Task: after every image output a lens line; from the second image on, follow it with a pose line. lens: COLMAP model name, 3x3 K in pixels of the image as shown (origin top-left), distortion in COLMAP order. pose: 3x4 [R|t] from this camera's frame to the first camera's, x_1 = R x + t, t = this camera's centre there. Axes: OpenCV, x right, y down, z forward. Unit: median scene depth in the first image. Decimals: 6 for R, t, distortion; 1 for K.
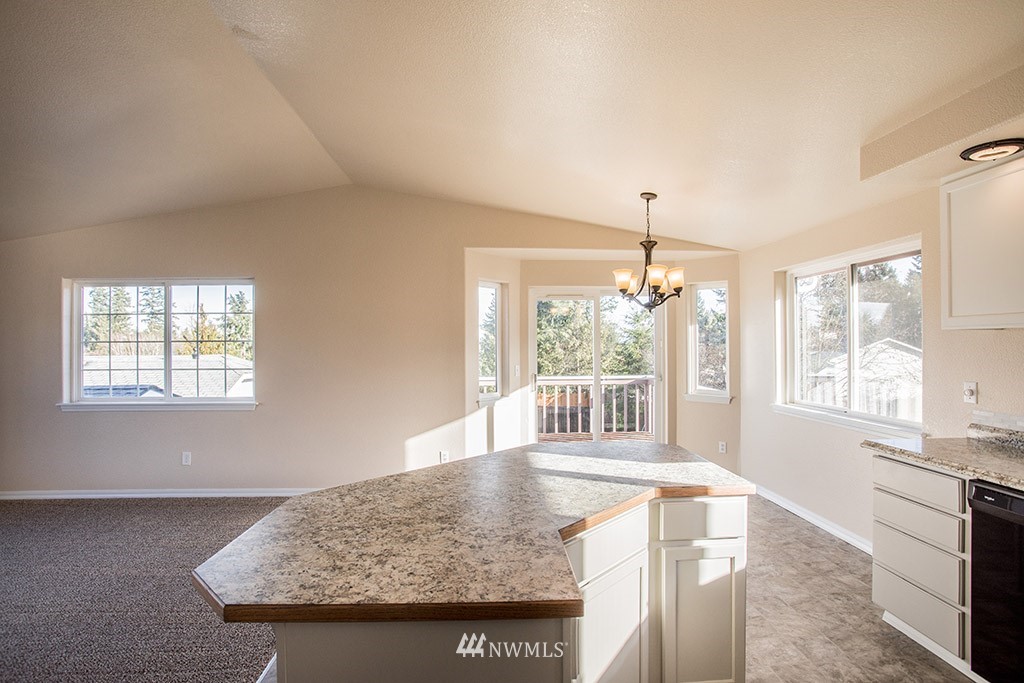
lens RADIAL K [[508.9, 0, 511.3], [0, 508.9, 339.8], [0, 0, 1]] dist [-0.070496, 0.029548]
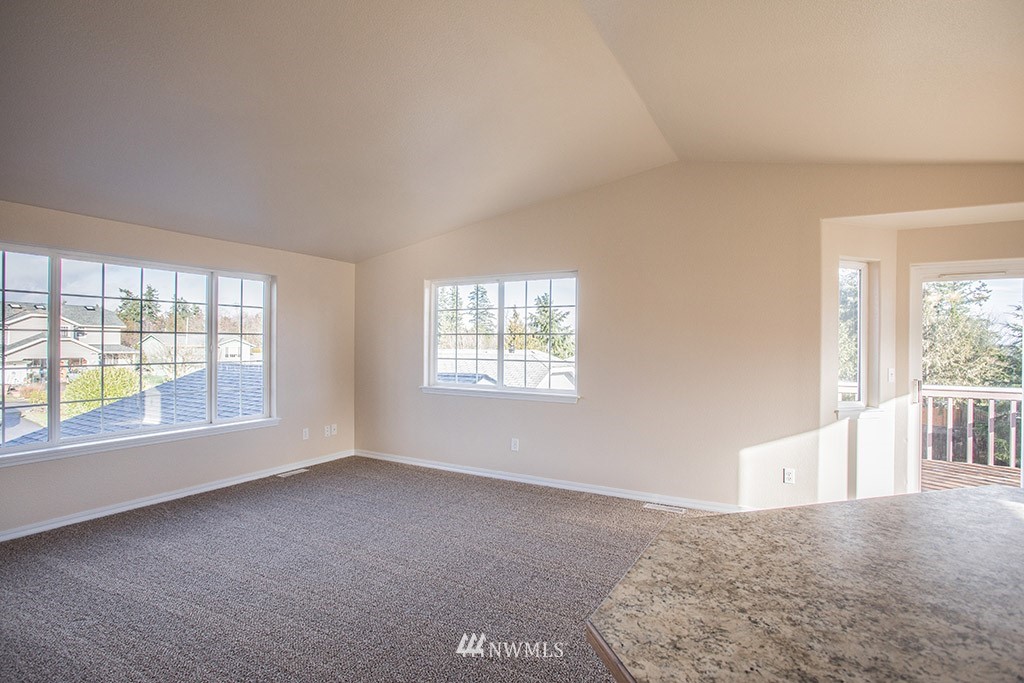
lens RADIAL K [[508.9, 0, 511.3], [0, 508.9, 339.8], [0, 0, 1]] dist [-0.070496, 0.029548]
pose [[0.846983, 0.009962, -0.531527, -0.117626], [-0.008688, 0.999950, 0.004898, 0.013706], [0.531549, 0.000469, 0.847027, 0.100825]]
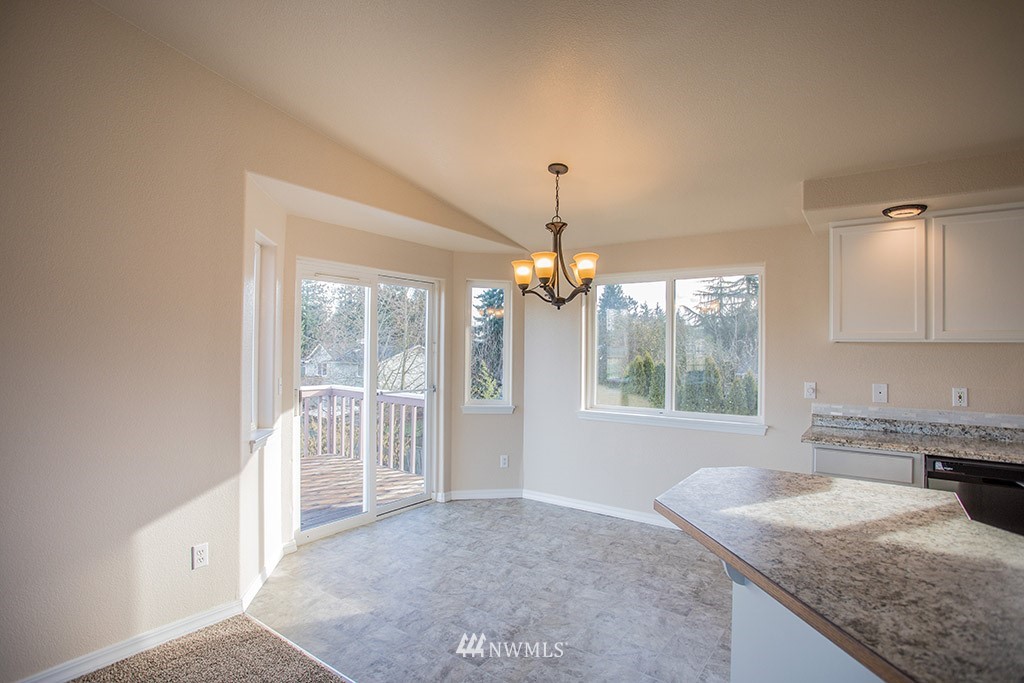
lens RADIAL K [[522.0, 0, 496.0], [0, 522.0, 343.3], [0, 0, 1]] dist [-0.076312, 0.029497]
pose [[0.638475, 0.022589, 0.769311, -0.463781], [-0.021783, 0.999699, -0.011275, 0.012341], [-0.769334, -0.009559, 0.638775, 0.571313]]
